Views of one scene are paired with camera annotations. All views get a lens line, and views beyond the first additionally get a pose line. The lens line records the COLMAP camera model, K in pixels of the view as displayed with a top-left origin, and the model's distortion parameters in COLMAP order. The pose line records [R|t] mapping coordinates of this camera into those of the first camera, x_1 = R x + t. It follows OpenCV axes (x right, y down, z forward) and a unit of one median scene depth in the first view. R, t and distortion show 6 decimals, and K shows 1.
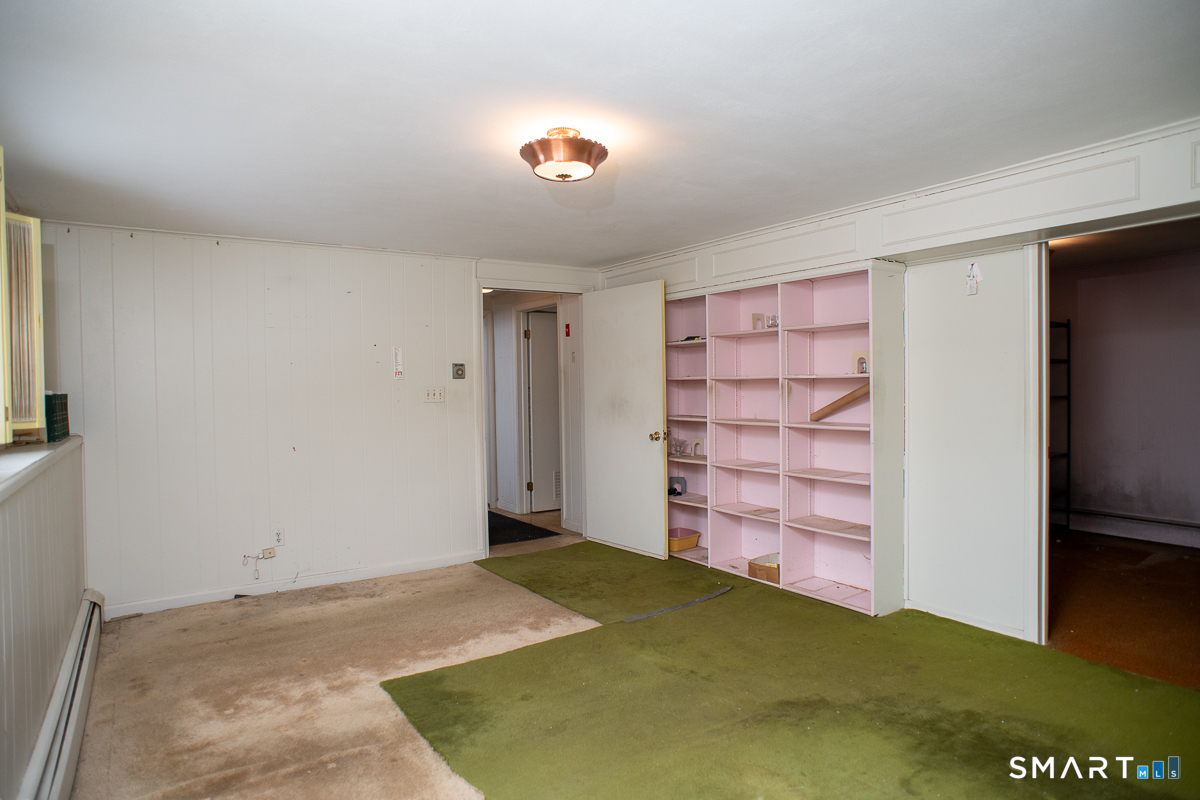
lens RADIAL K [[695.0, 0, 606.1], [0, 695.0, 398.6], [0, 0, 1]] dist [-0.102759, 0.075199]
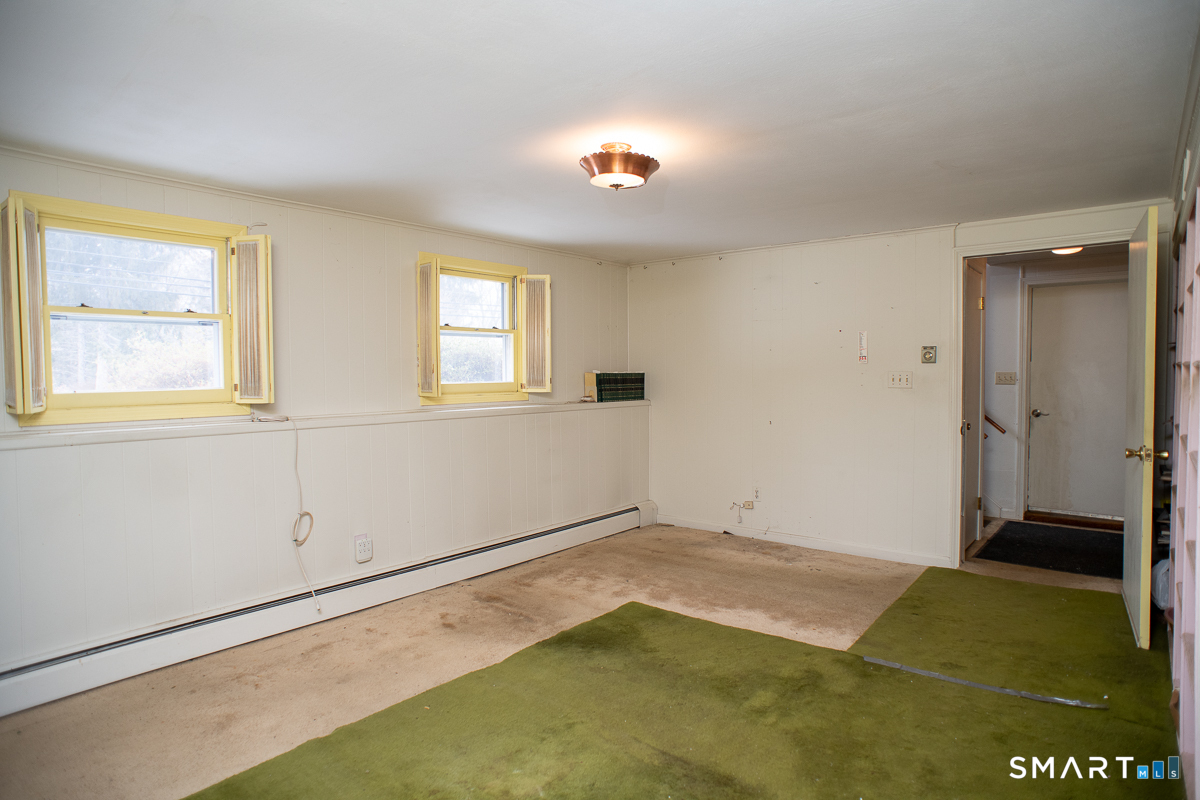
lens RADIAL K [[695.0, 0, 606.1], [0, 695.0, 398.6], [0, 0, 1]] dist [-0.102759, 0.075199]
pose [[0.281514, 0.054918, -0.957984, 0.622864], [-0.019571, 0.998482, 0.051488, -0.023653], [0.959357, 0.004254, 0.282162, 0.405400]]
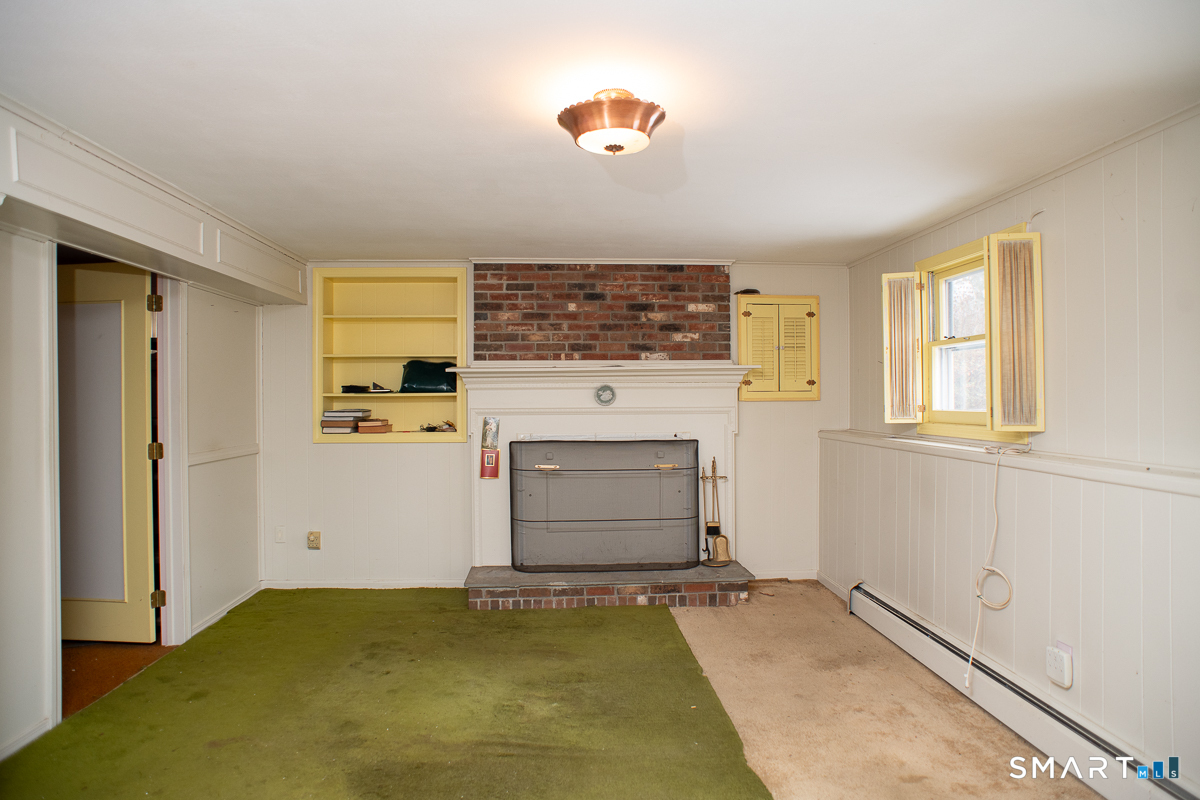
lens RADIAL K [[705.3, 0, 600.0], [0, 705.3, 400.0], [0, 0, 1]] dist [-0.106908, 0.078884]
pose [[-0.843772, 0.016579, 0.536446, -0.293684], [0.024542, 0.999669, 0.007708, -0.016605], [-0.536140, 0.019669, -0.843900, 1.058976]]
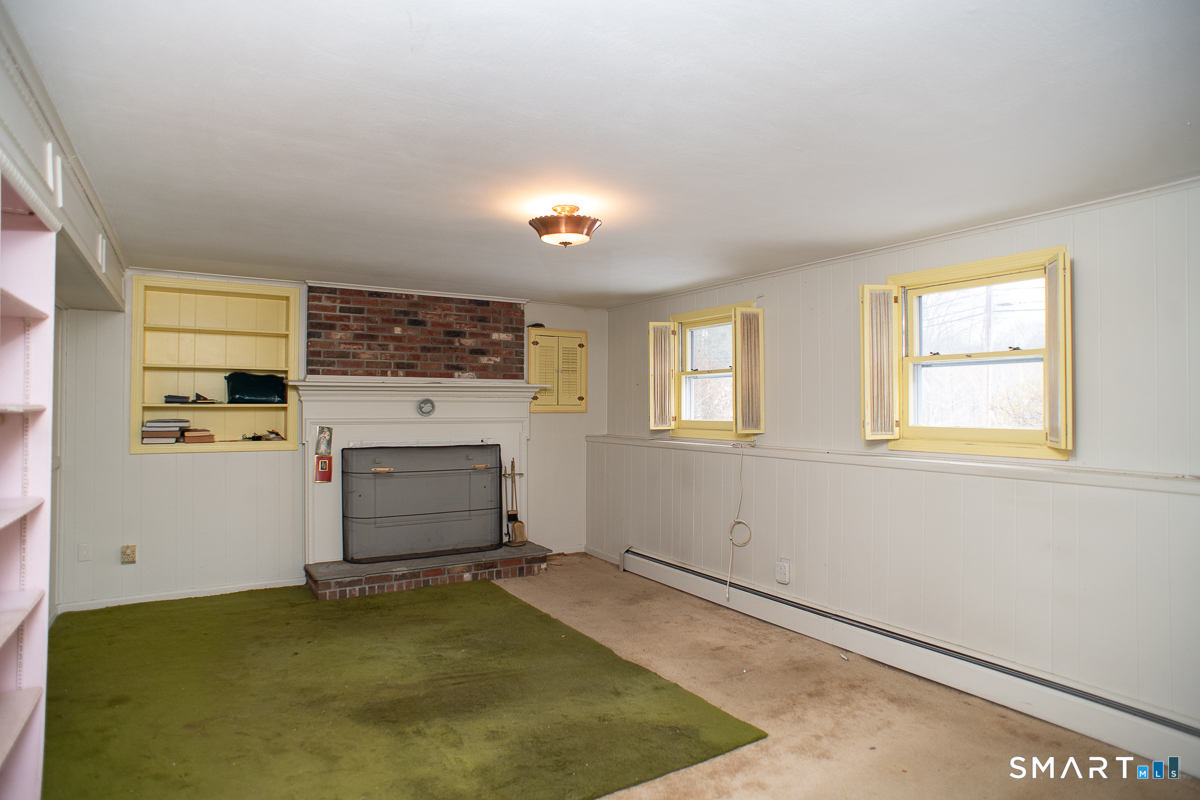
lens RADIAL K [[695.0, 0, 606.1], [0, 695.0, 398.6], [0, 0, 1]] dist [-0.102759, 0.075199]
pose [[-0.997479, 0.012751, 0.069806, -0.130494], [0.012895, 0.999916, 0.001621, -0.028973], [-0.069780, 0.002517, -0.997559, 1.358351]]
